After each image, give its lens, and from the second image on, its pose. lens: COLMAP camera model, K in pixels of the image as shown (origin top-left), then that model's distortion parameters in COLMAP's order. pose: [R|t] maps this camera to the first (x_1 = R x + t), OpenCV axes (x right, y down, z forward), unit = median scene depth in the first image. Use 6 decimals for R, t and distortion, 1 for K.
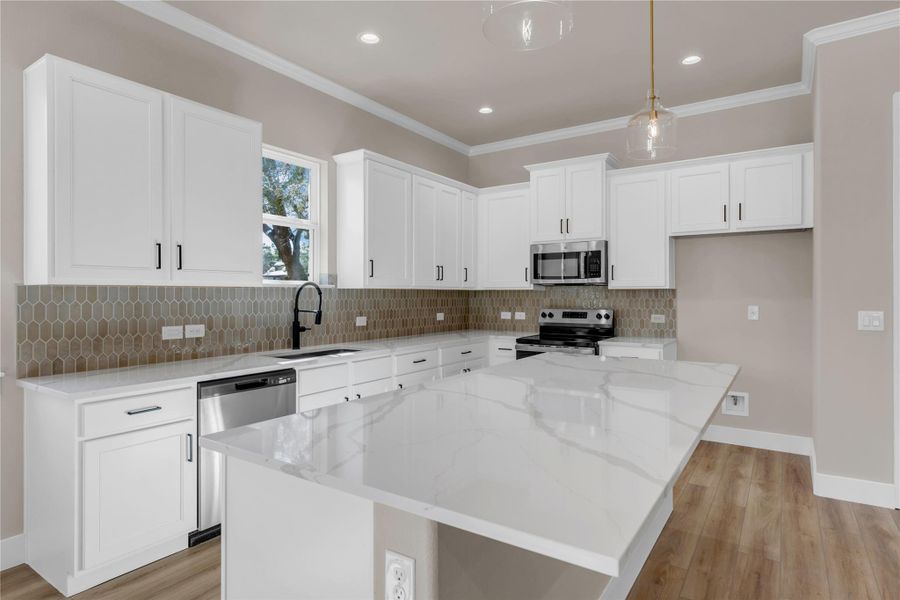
lens RADIAL K [[499.3, 0, 452.2], [0, 499.3, 293.5], [0, 0, 1]] dist [0.003130, 0.000470]
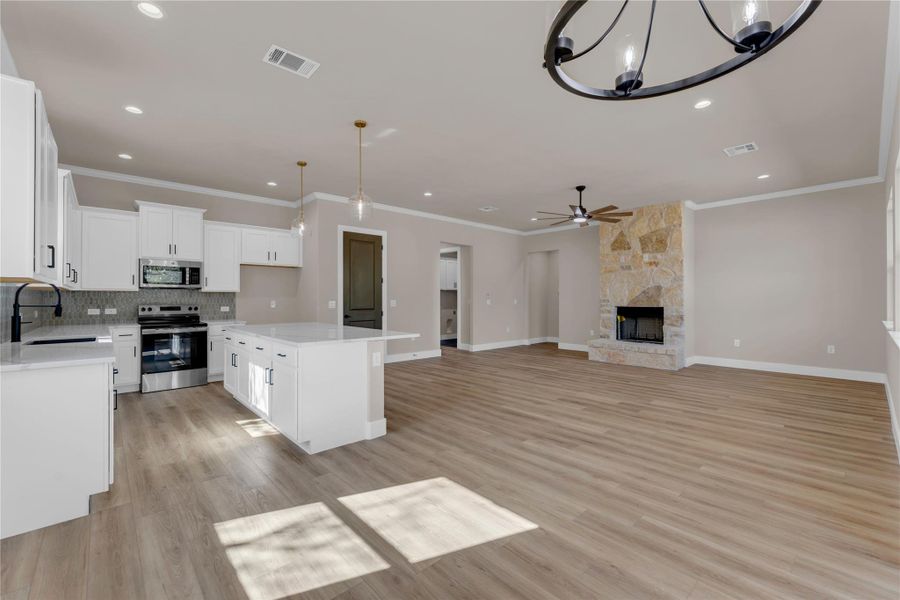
lens RADIAL K [[381.0, 0, 445.0], [0, 381.0, 297.0], [0, 0, 1]] dist [0.000439, 0.000144]
pose [[0.244543, 0.005211, 0.969624, -0.745465], [0.000437, 0.999985, -0.005485, 0.017019], [-0.969638, 0.001765, 0.244537, -0.085130]]
